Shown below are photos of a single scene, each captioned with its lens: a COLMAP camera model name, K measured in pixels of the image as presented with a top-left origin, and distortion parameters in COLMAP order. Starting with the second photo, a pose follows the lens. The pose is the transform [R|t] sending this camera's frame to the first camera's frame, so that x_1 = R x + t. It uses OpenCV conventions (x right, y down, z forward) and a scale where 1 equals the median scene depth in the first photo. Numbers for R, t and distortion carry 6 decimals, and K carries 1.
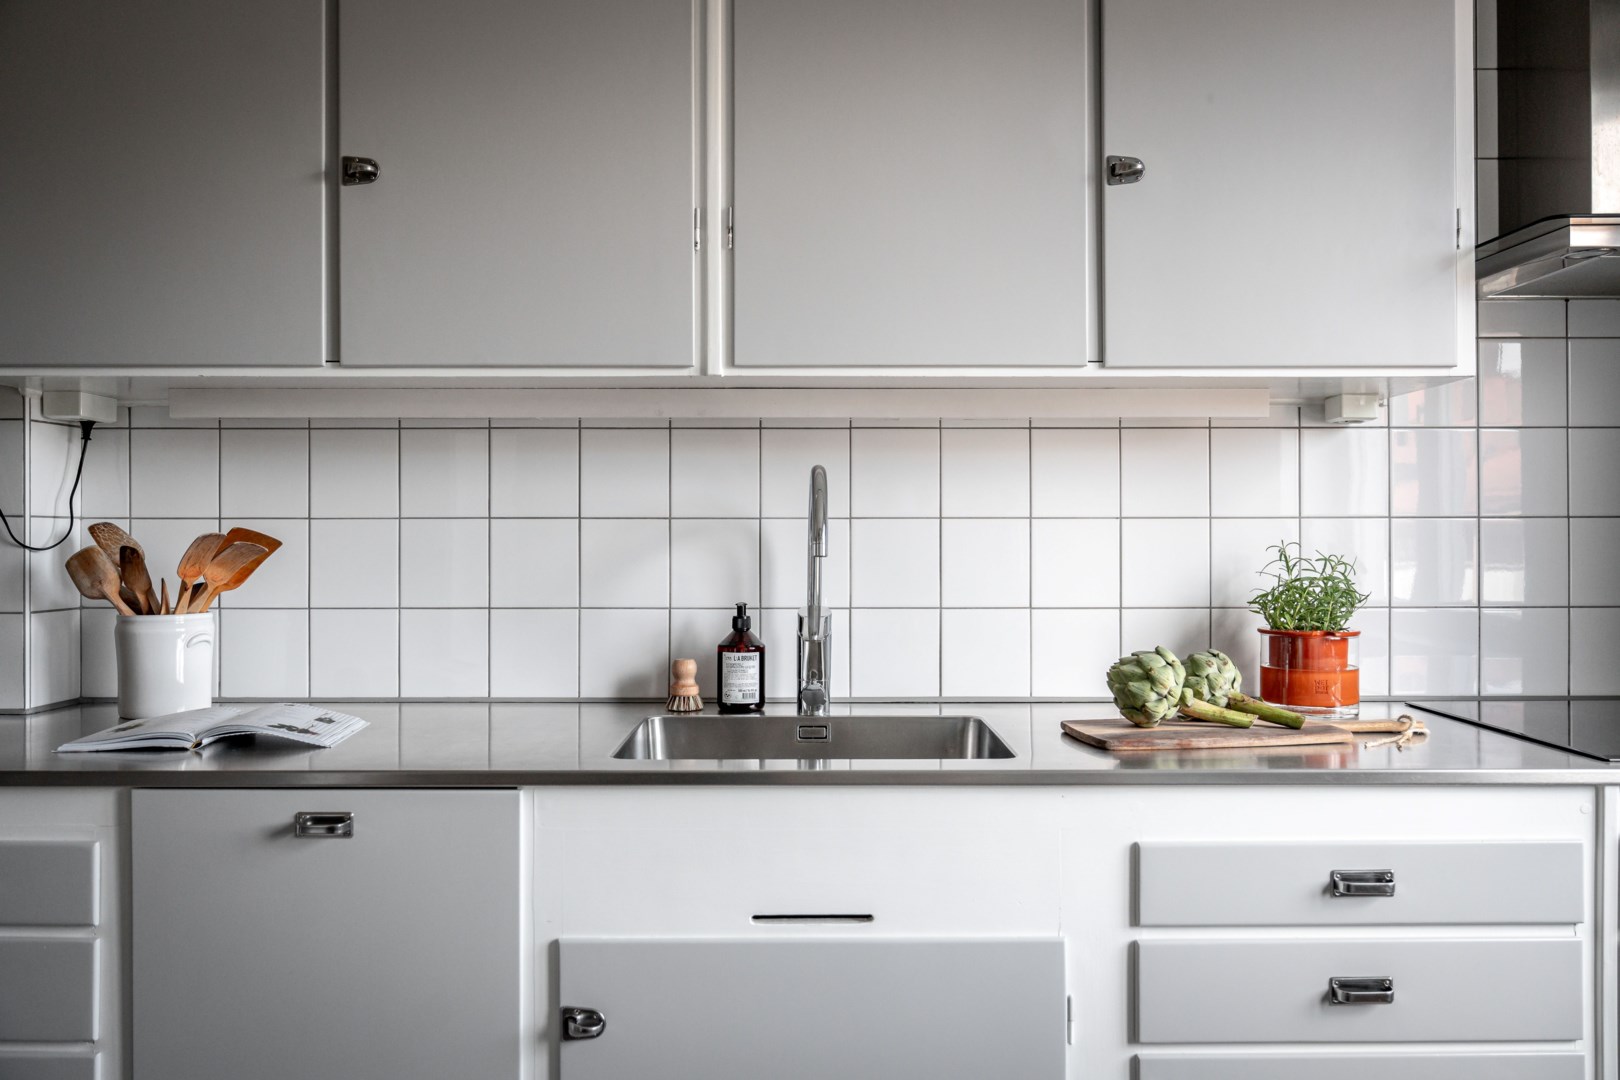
lens RADIAL K [[1232.7, 0, 810.0], [0, 1232.7, 540.0], [0, 0, 1]] dist [0.001326, 0.000836]
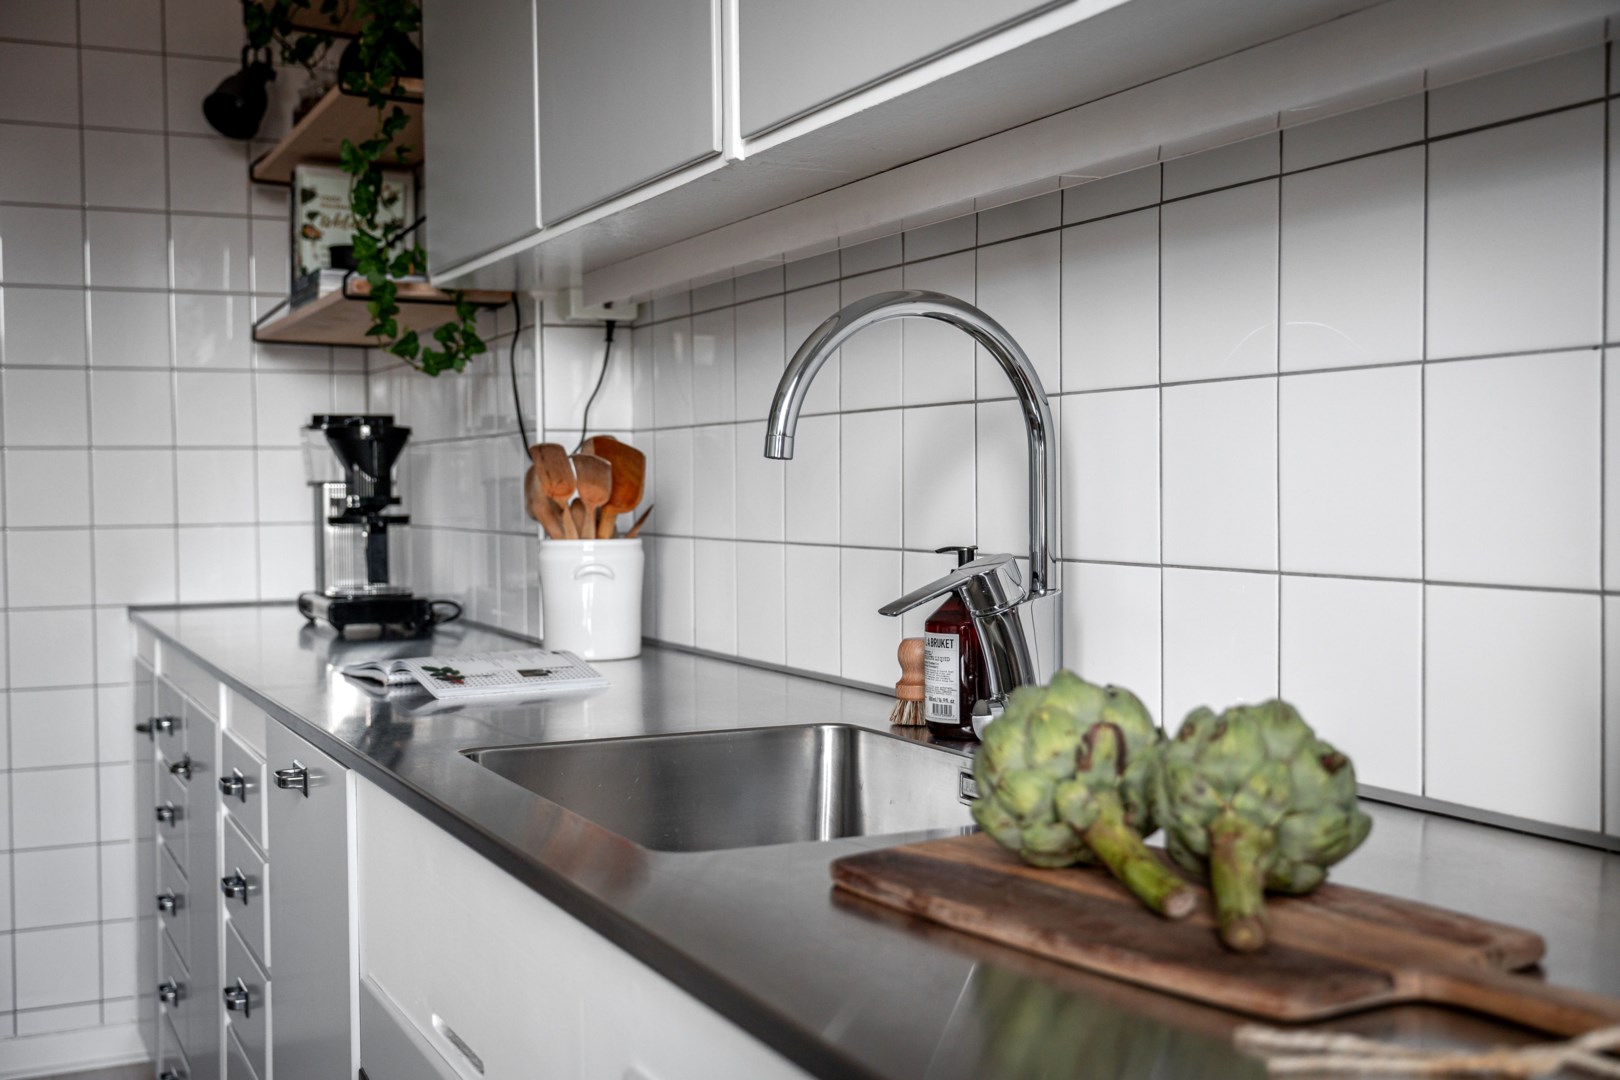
lens RADIAL K [[1834.9, 0, 810.0], [0, 1834.9, 540.0], [0, 0, 1]] dist [0.012443, 0.004272]
pose [[0.430911, 0.024435, -0.902064, 0.660577], [0.008284, 0.999484, 0.031031, 0.021156], [0.902356, -0.020845, 0.430486, 0.566072]]
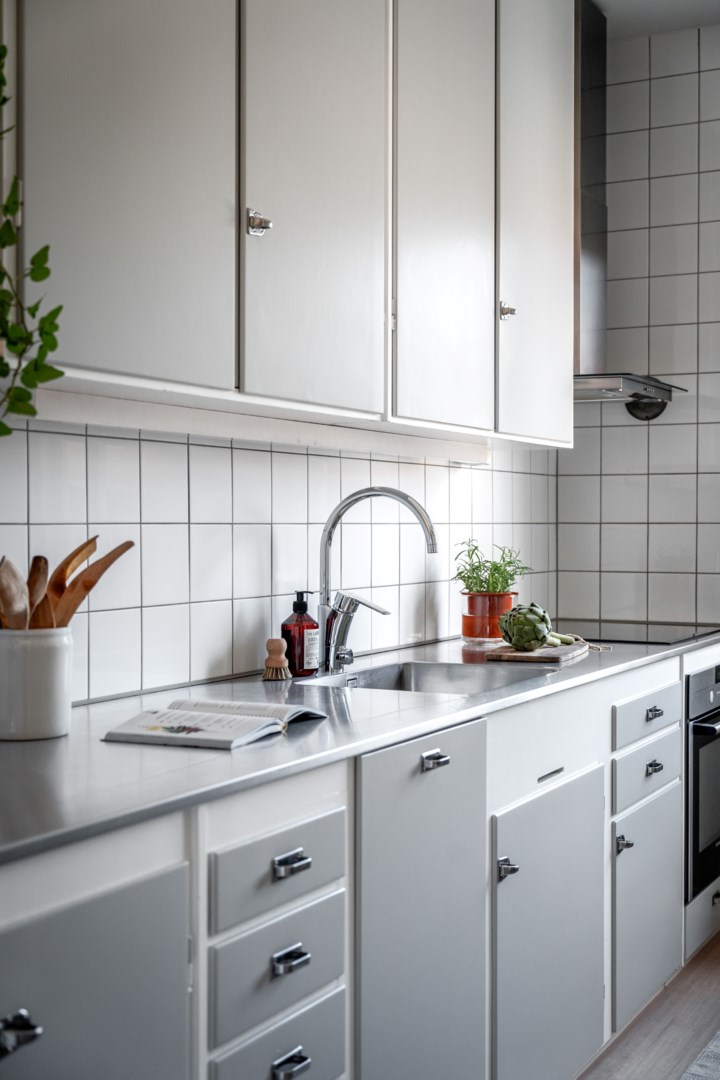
lens RADIAL K [[1399.5, 0, 361.3], [0, 1399.5, 535.4], [0, 0, 1]] dist [-0.002360, -0.000784]
pose [[0.464417, -0.009042, 0.885570, -1.473689], [-0.004170, 0.999914, 0.012397, -0.027388], [-0.885607, -0.009450, 0.464340, 0.306934]]
